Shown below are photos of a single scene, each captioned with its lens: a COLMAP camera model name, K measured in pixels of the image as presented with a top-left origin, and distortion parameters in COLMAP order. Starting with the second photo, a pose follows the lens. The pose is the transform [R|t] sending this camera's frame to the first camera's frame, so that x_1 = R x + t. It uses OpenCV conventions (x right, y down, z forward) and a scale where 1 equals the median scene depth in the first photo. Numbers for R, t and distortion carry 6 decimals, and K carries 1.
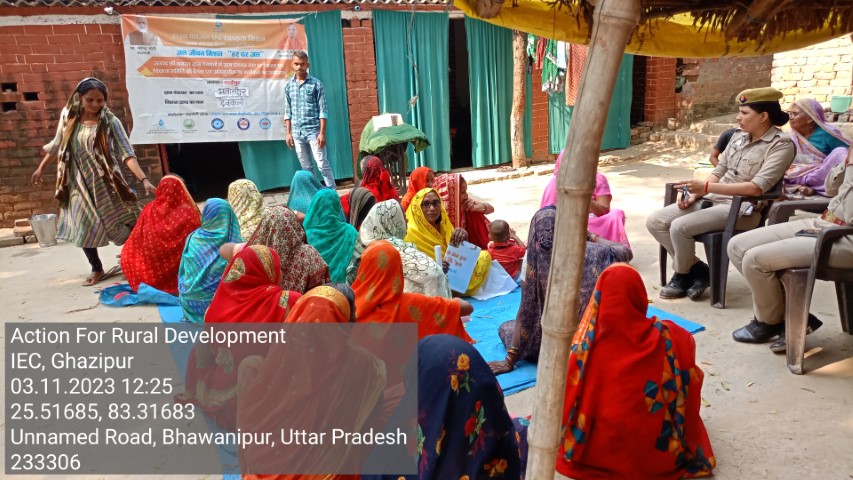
lens RADIAL K [[613.9, 0, 426.5], [0, 613.9, 240.0], [0, 0, 1]] dist [0.001707, -0.003486]
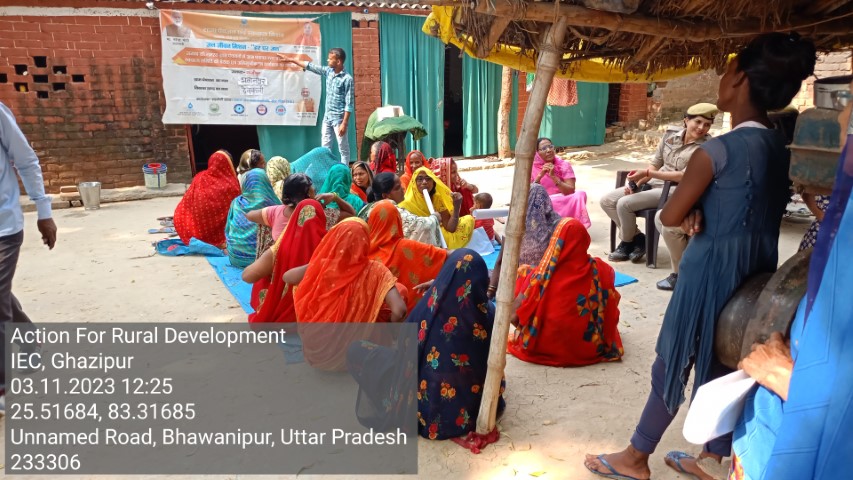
lens RADIAL K [[613.9, 0, 426.5], [0, 613.9, 240.0], [0, 0, 1]] dist [0.001707, -0.003486]
pose [[0.999113, 0.034296, 0.024432, -0.015987], [-0.034593, 0.999331, 0.011833, 0.027693], [-0.024010, -0.012667, 0.999631, -0.145714]]
